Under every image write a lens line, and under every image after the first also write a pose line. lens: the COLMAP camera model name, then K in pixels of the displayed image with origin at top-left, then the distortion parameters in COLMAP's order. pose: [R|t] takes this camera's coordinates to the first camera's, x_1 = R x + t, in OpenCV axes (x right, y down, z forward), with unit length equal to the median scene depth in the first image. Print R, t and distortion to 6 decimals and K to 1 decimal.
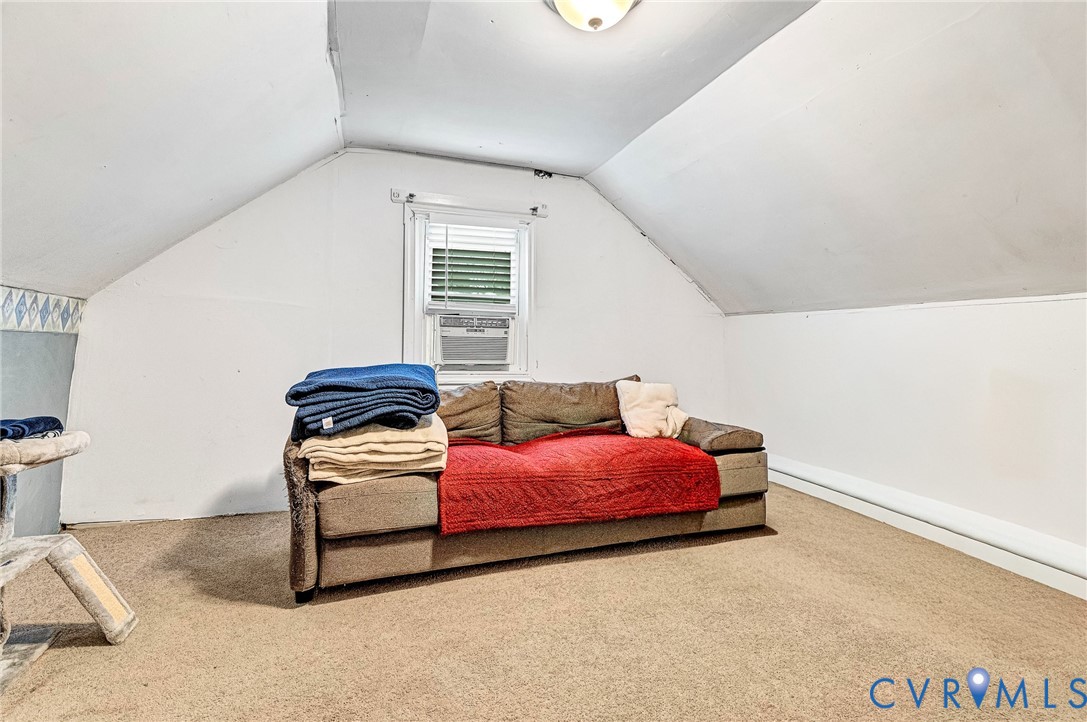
lens RADIAL K [[511.2, 0, 543.6], [0, 511.2, 326.2], [0, 0, 1]] dist [0.002843, 0.000124]
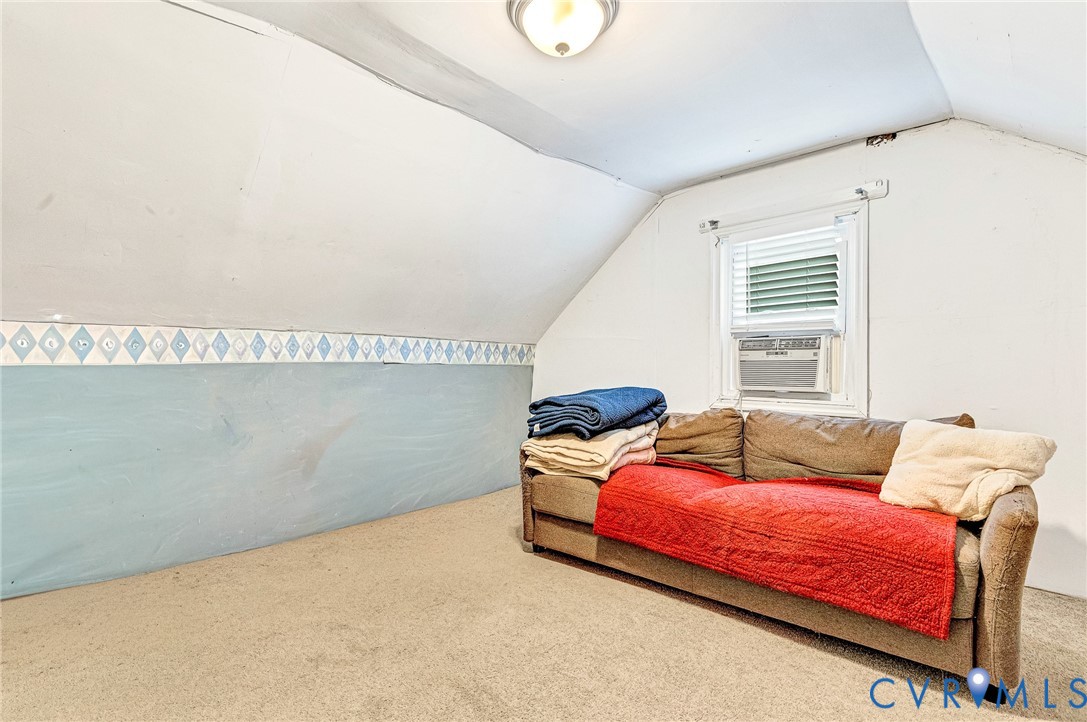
lens RADIAL K [[511.5, 0, 552.2], [0, 511.5, 367.7], [0, 0, 1]] dist [0.003623, 0.000324]
pose [[0.457968, -0.013412, -0.888868, 0.665250], [0.040635, 0.999157, 0.005860, 0.017318], [0.888040, -0.038803, 0.458127, 0.331926]]
